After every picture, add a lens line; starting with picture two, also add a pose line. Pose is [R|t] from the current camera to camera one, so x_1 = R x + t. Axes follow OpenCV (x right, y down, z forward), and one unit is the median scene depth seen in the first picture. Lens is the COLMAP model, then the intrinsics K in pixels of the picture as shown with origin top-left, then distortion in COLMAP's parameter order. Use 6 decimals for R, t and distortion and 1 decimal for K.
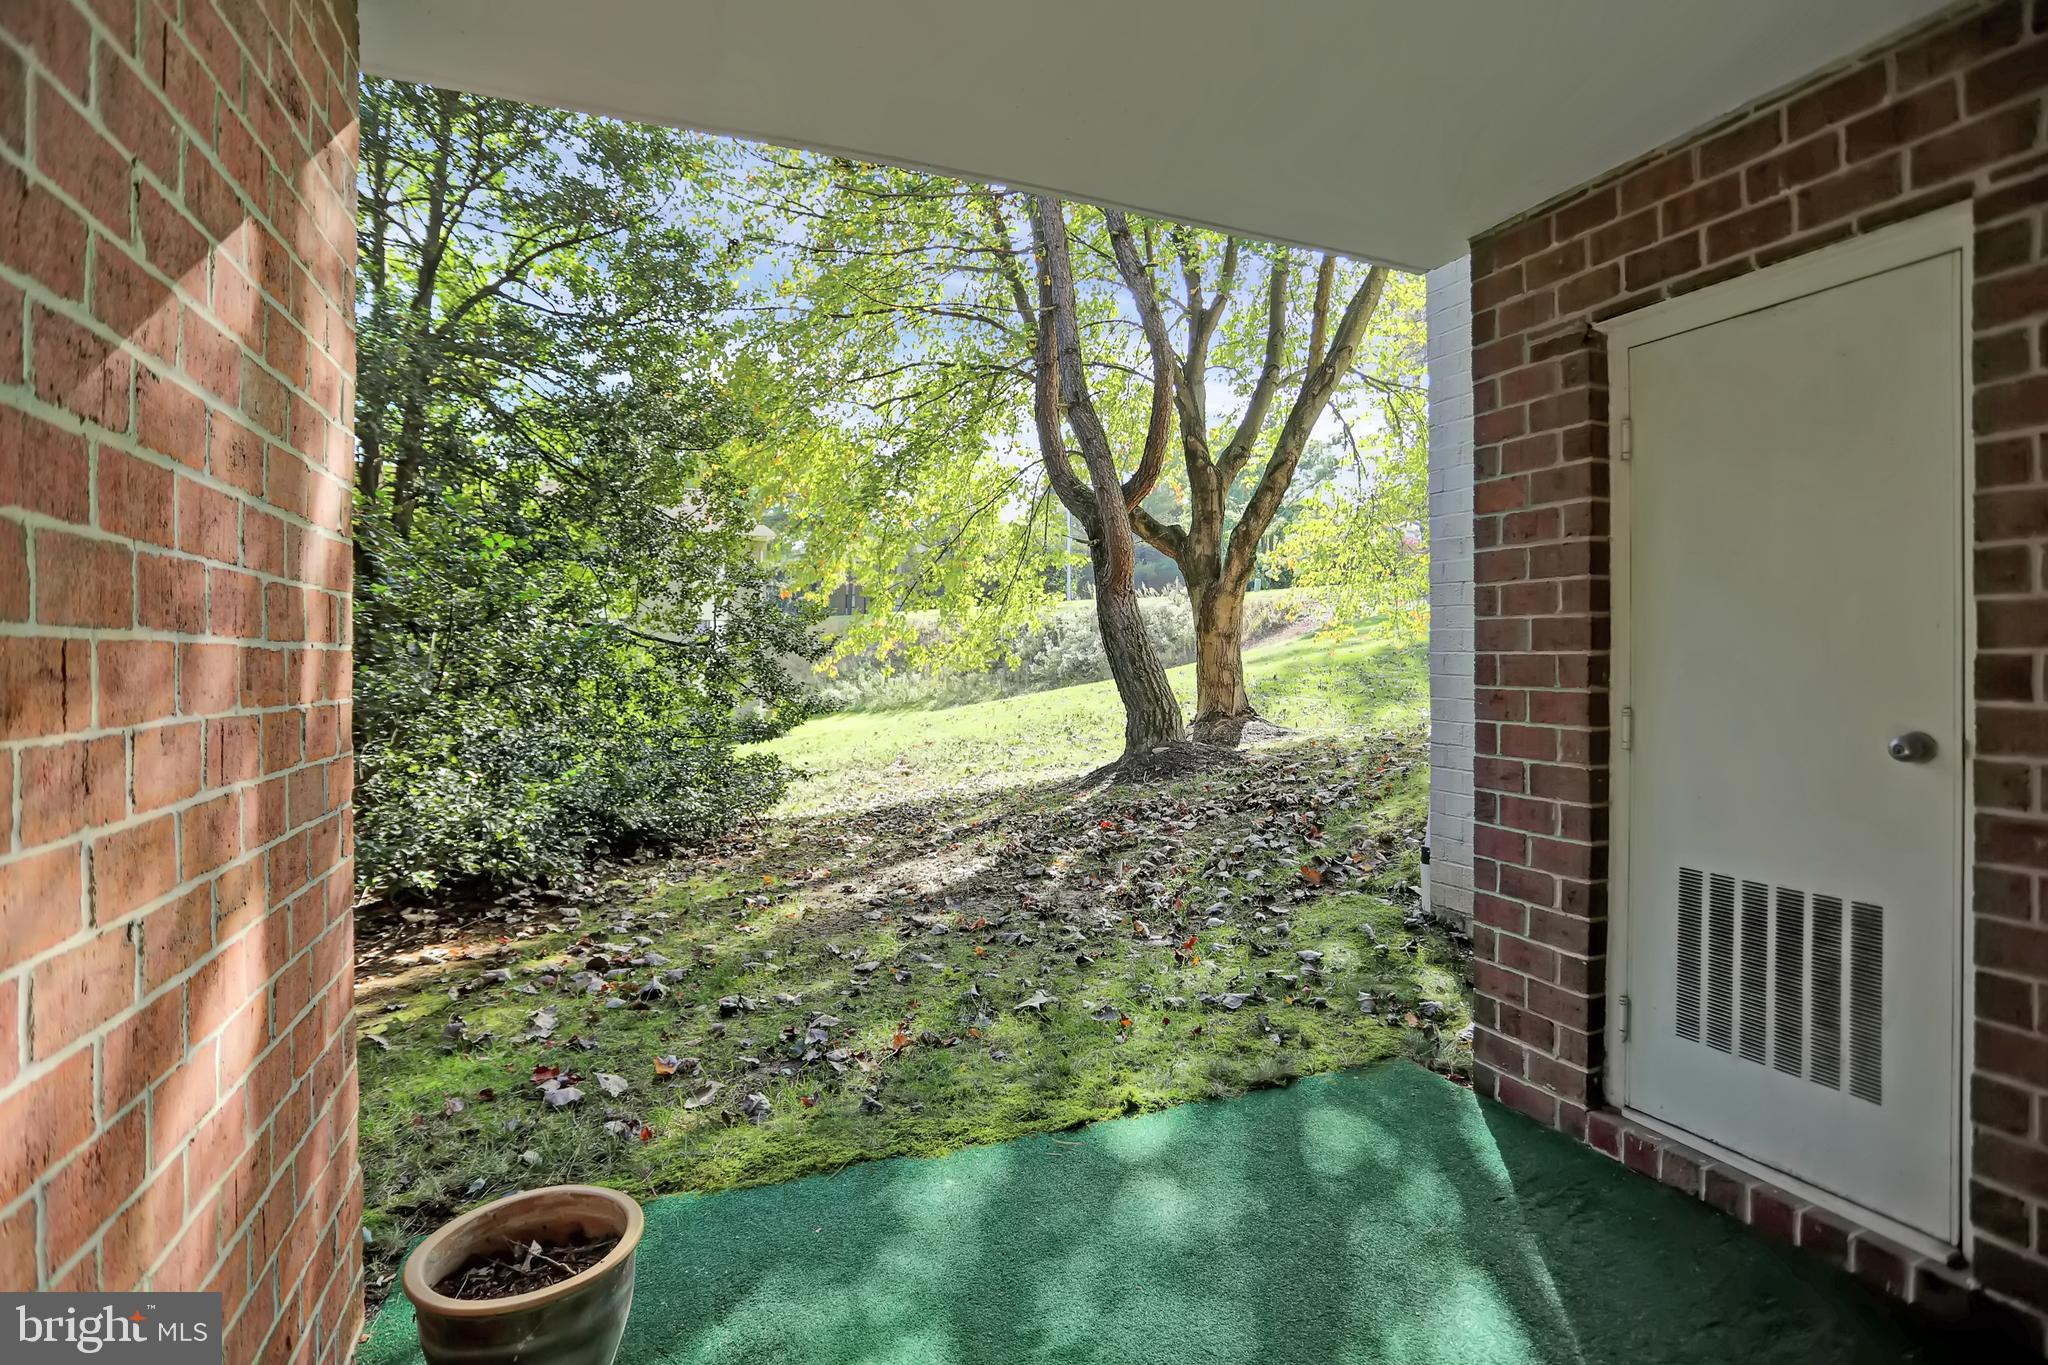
lens RADIAL K [[996.5, 0, 1020.0], [0, 996.5, 676.9], [0, 0, 1]] dist [-0.071703, 0.029186]
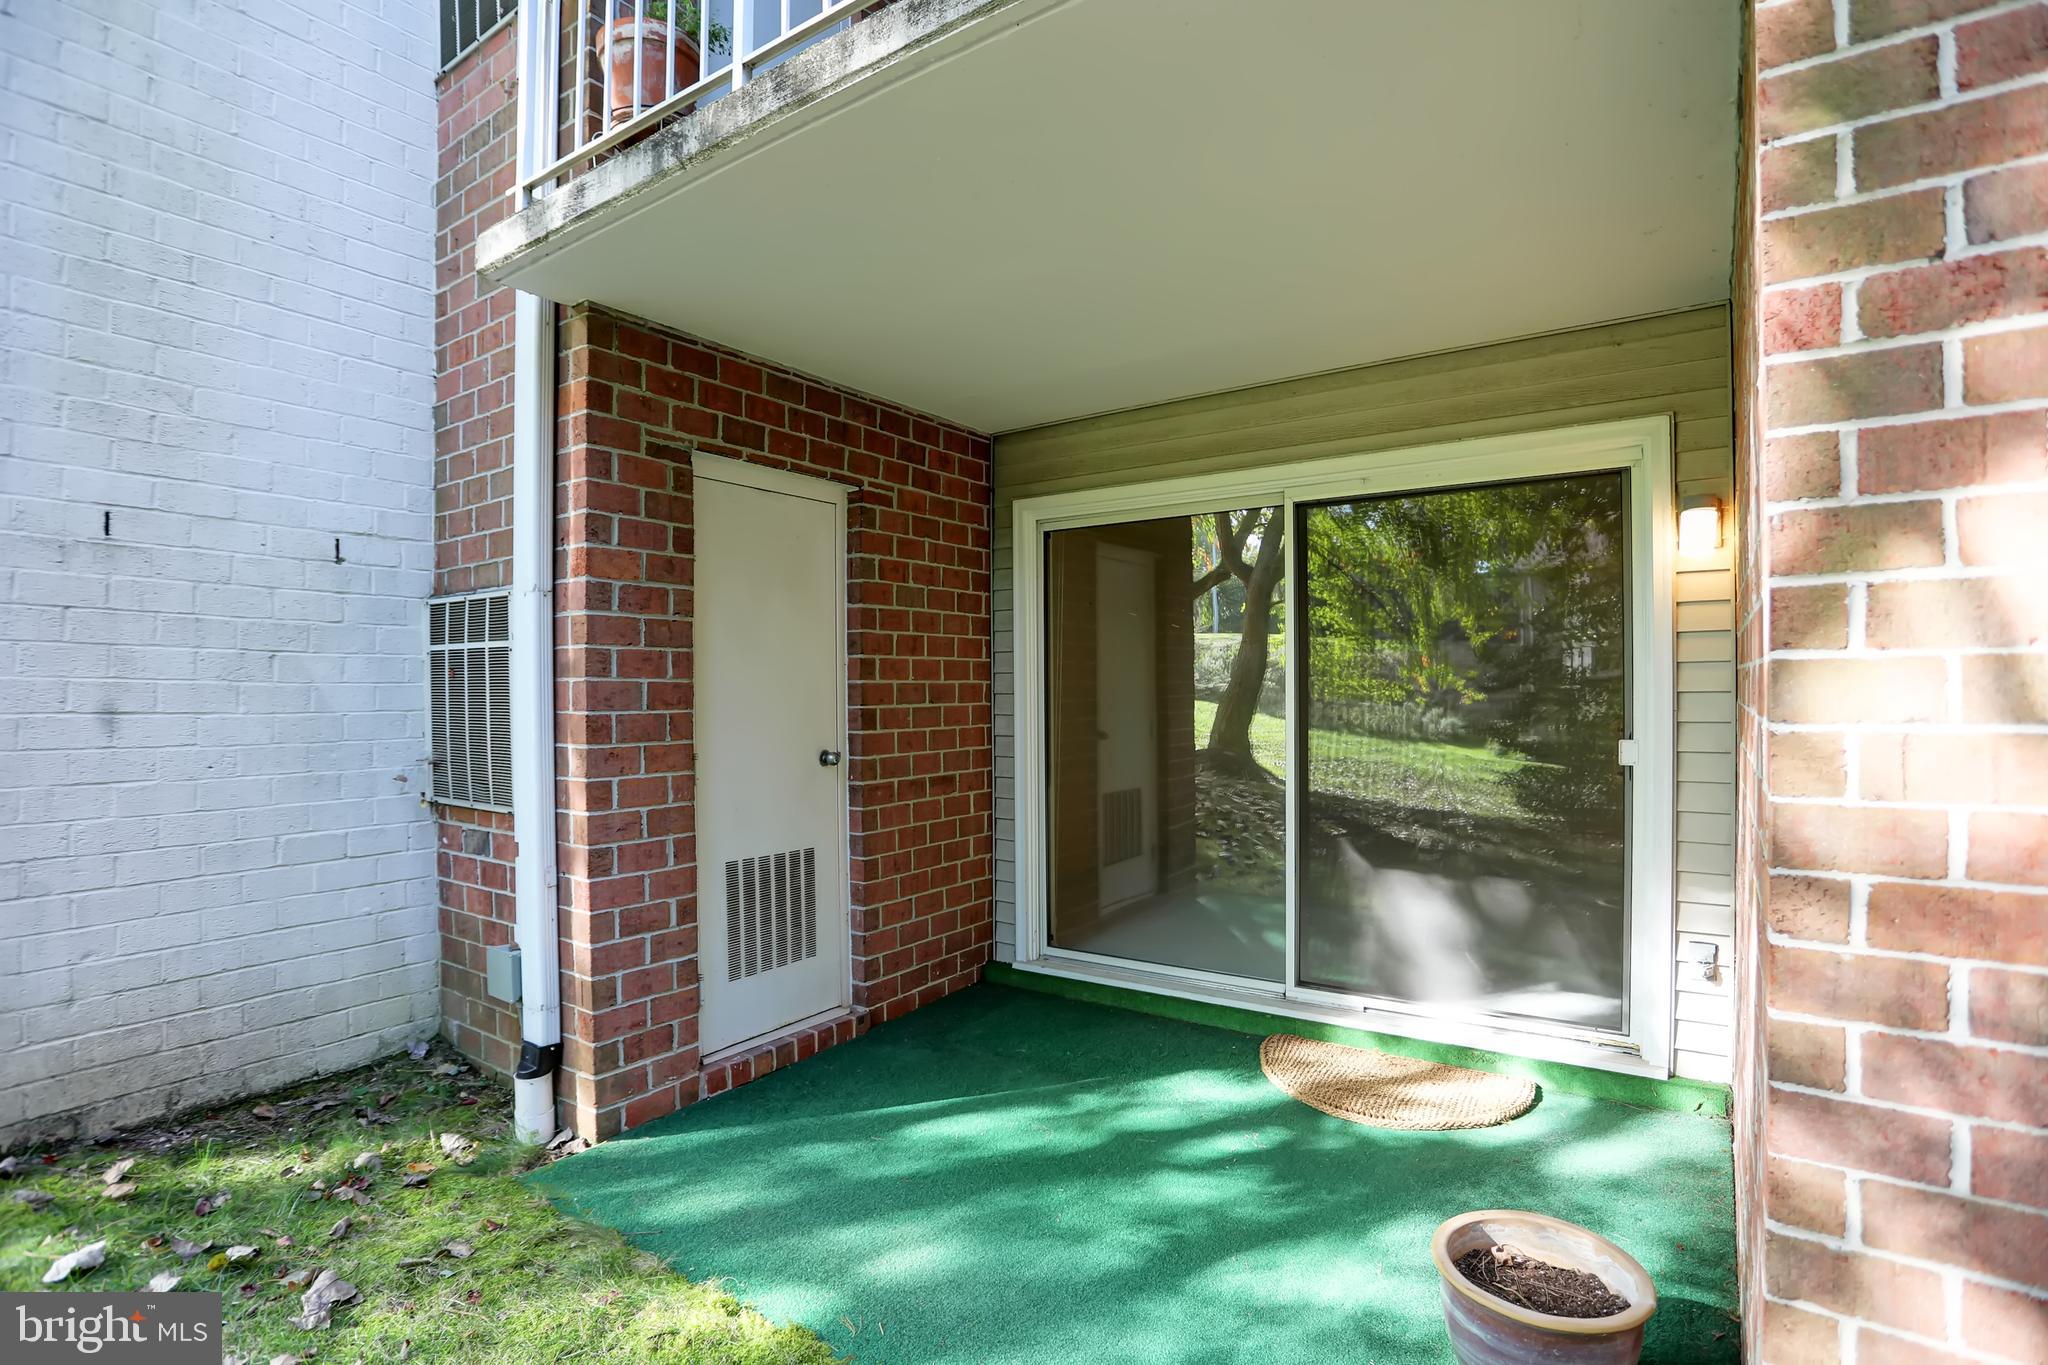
lens RADIAL K [[996.5, 0, 1020.0], [0, 996.5, 676.9], [0, 0, 1]] dist [-0.071703, 0.029186]
pose [[-0.540807, 0.001812, 0.841145, -0.808292], [0.011001, 0.999927, 0.004919, -0.079943], [-0.841075, 0.011914, -0.540787, 1.515403]]
